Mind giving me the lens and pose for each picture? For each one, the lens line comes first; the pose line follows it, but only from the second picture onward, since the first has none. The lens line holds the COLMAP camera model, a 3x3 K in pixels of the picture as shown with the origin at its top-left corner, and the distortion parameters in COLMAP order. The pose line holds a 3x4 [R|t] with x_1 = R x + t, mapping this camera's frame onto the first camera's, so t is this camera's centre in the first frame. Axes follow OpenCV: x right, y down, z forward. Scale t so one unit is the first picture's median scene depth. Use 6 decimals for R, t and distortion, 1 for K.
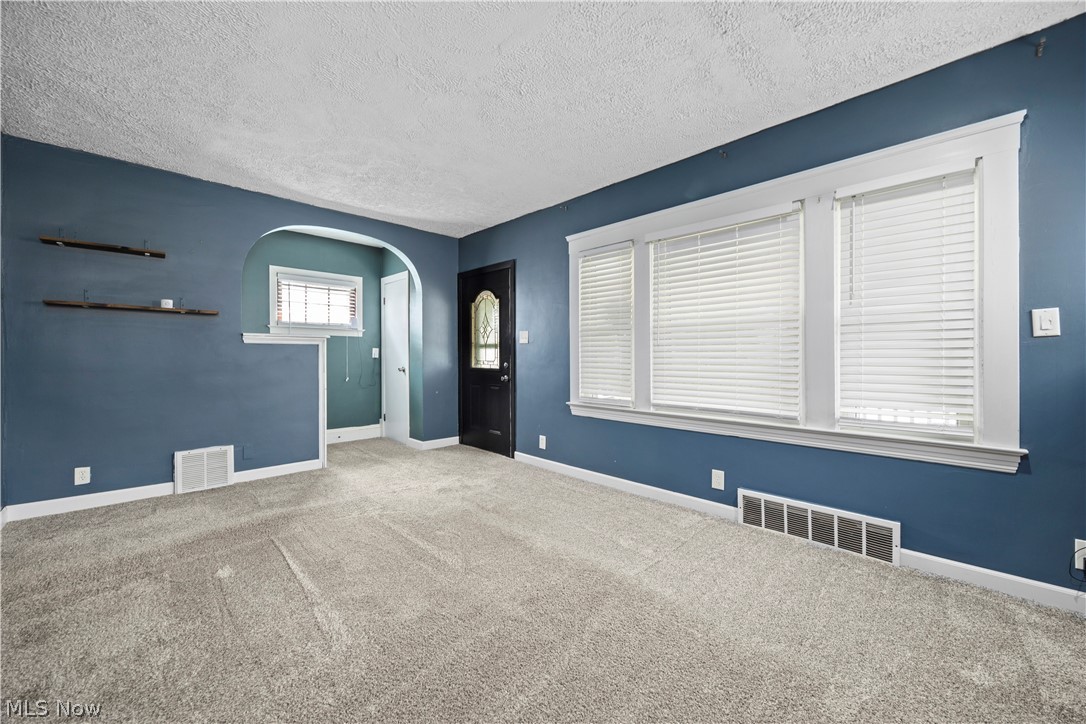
lens RADIAL K [[436.5, 0, 543.0], [0, 436.5, 362.0], [0, 0, 1]] dist [-0.000713, -0.000406]
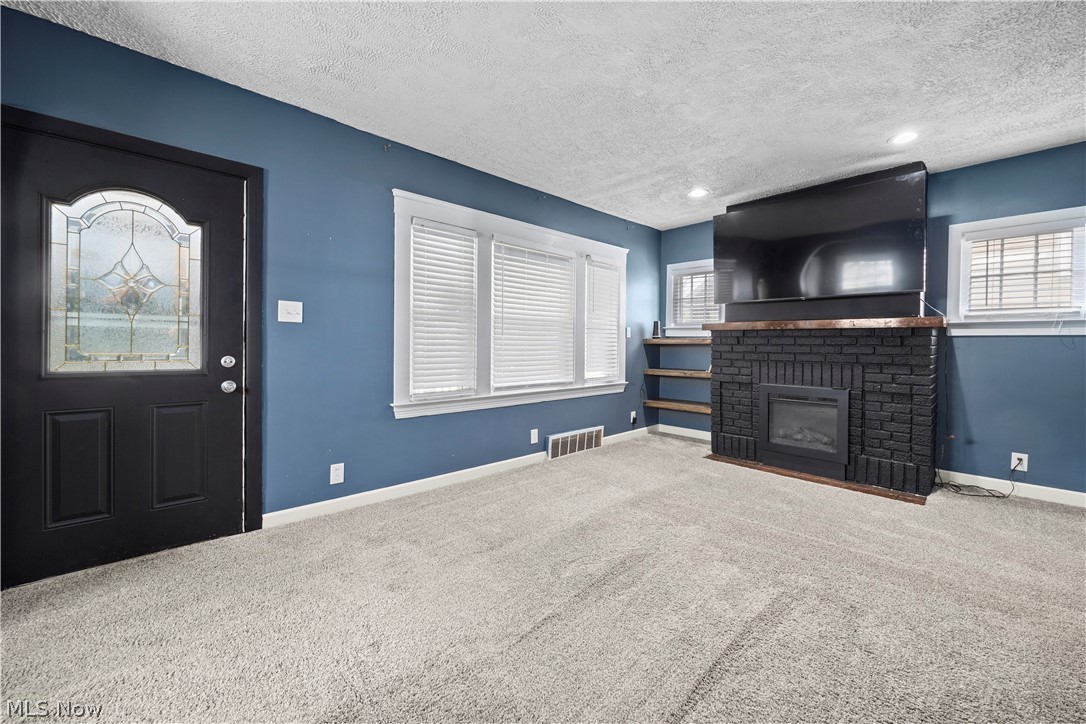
lens RADIAL K [[445.8, 0, 536.0], [0, 445.8, 348.5], [0, 0, 1]] dist [0.002647, 0.000046]
pose [[-0.013481, -0.012083, 0.999836, -0.832405], [0.003950, 0.999919, 0.012138, -0.016344], [-0.999901, 0.004113, -0.013432, 0.863184]]
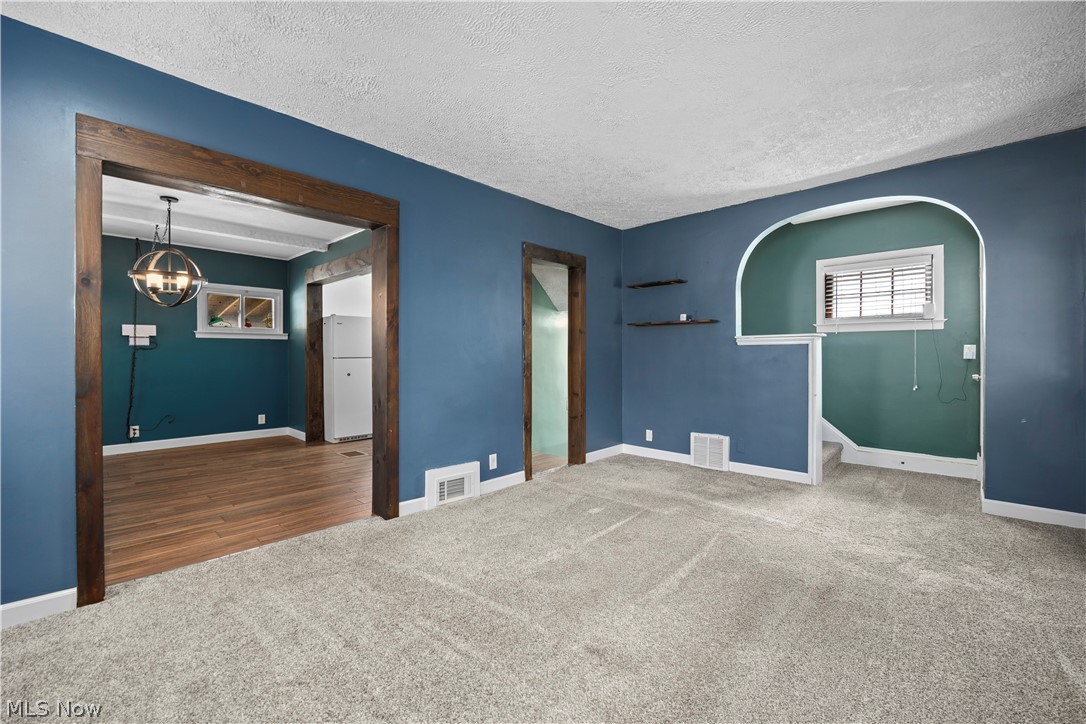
lens RADIAL K [[471.3, 0, 541.7], [0, 471.3, 358.7], [0, 0, 1]] dist [0.000648, -0.000279]
pose [[-0.000941, 0.003786, -0.999992, 0.523630], [-0.011062, 0.999932, 0.003797, -0.009260], [0.999938, 0.011065, -0.000899, 0.540291]]
